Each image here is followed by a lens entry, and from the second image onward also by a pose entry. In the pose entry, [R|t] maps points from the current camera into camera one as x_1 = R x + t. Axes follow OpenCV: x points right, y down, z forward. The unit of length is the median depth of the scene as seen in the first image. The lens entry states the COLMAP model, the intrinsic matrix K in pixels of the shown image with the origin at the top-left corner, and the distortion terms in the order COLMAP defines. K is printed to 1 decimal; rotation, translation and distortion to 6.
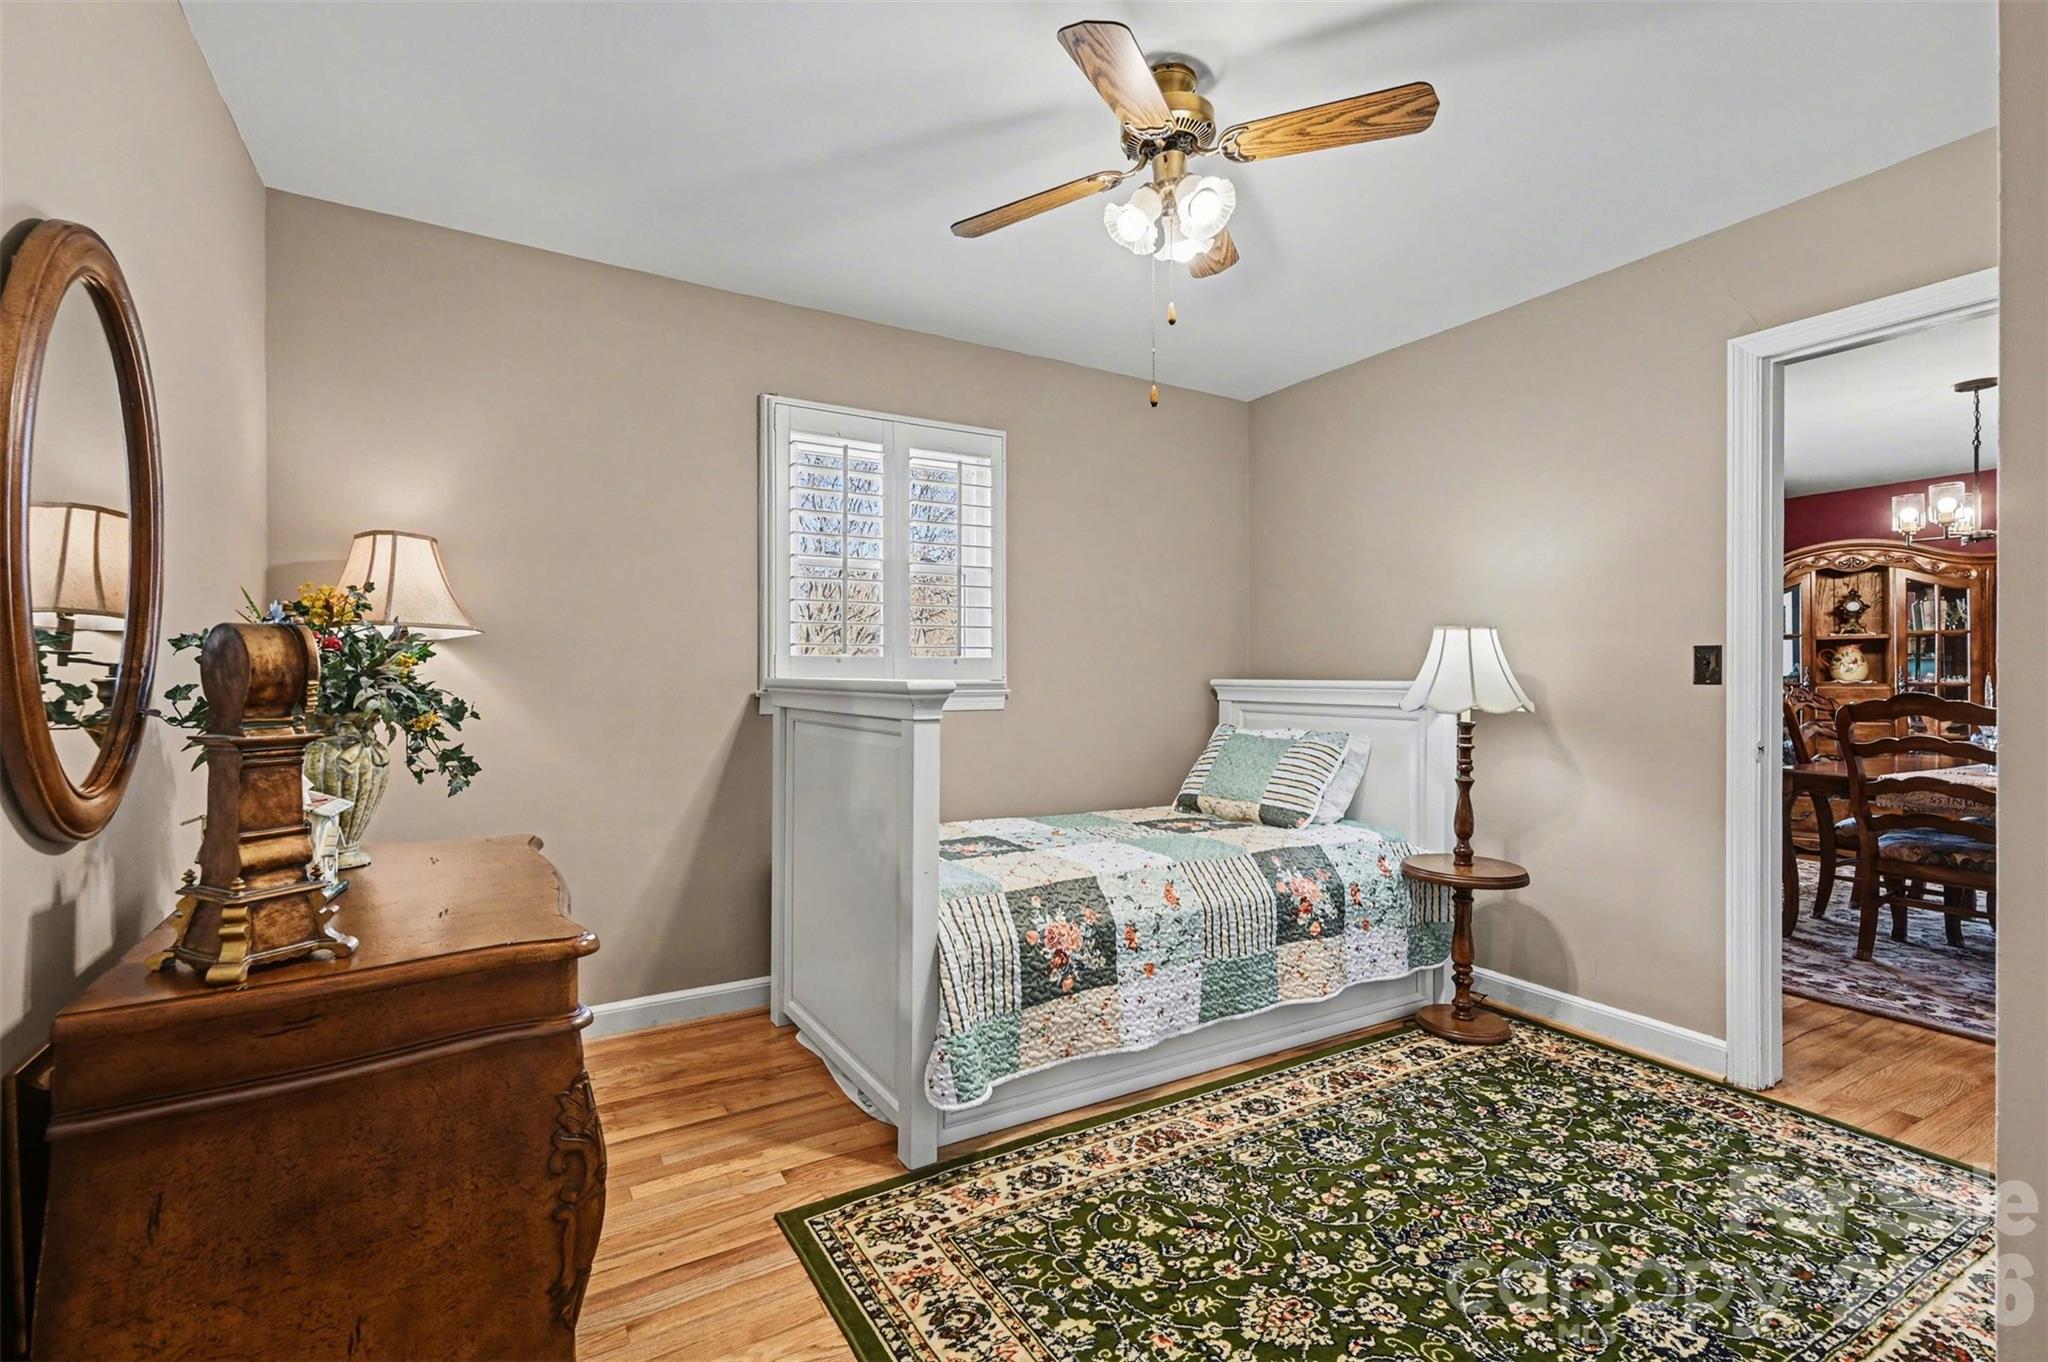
lens RADIAL K [[886.8, 0, 1029.2], [0, 886.8, 665.4], [0, 0, 1]] dist [0.028259, -0.000115]
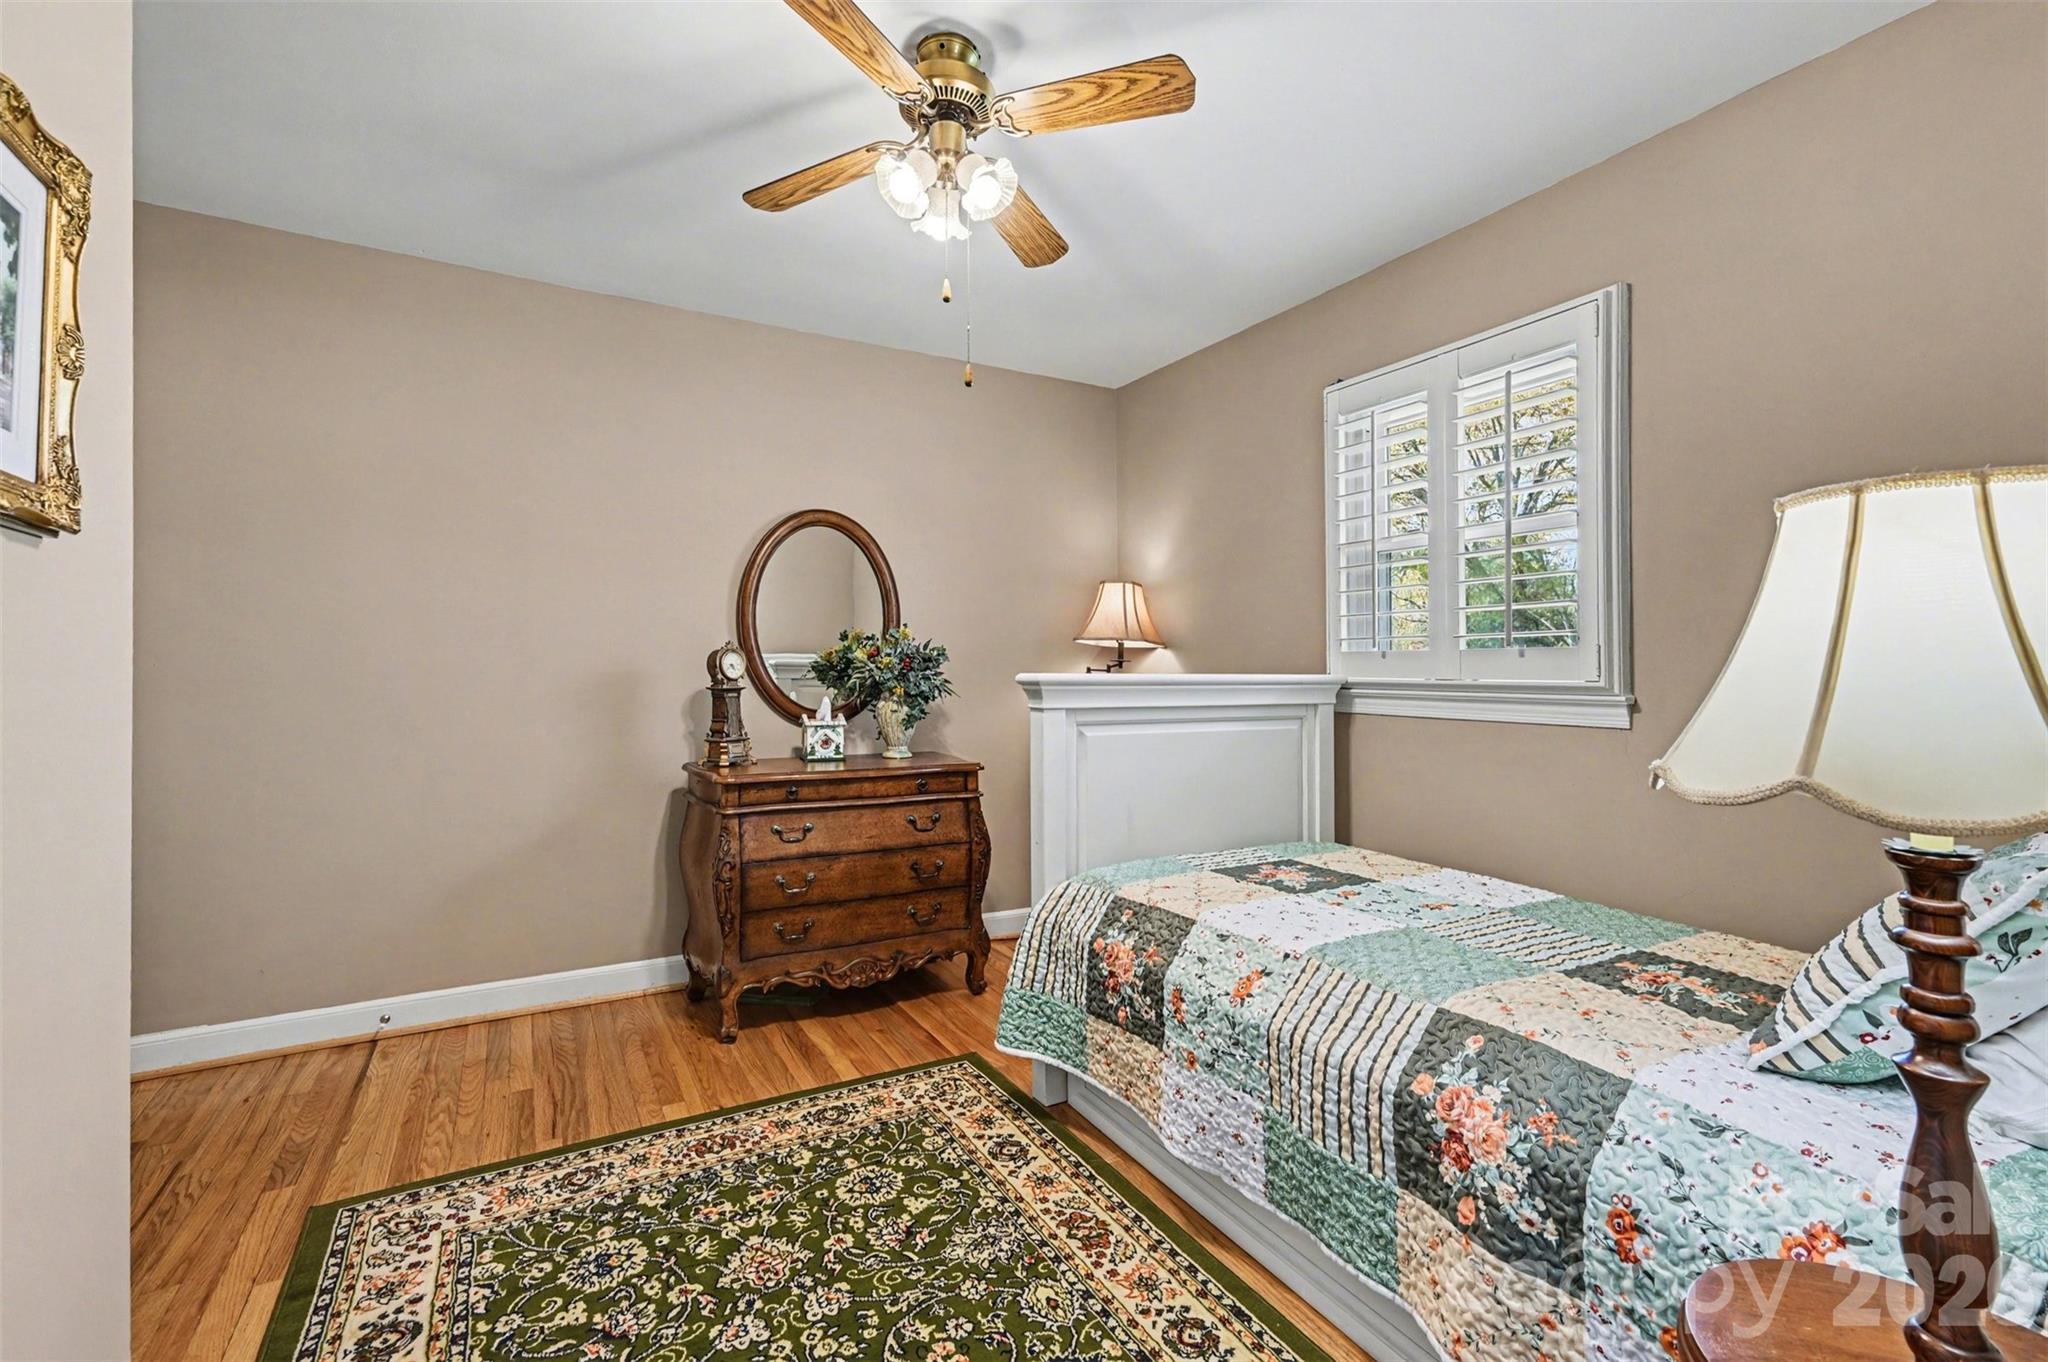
lens RADIAL K [[886.8, 0, 1029.2], [0, 886.8, 665.4], [0, 0, 1]] dist [0.028259, -0.000115]
pose [[-0.003665, -0.009758, -0.999946, 1.042517], [0.006356, 0.999932, -0.009781, 0.017881], [0.999973, -0.006392, -0.003603, 1.015859]]
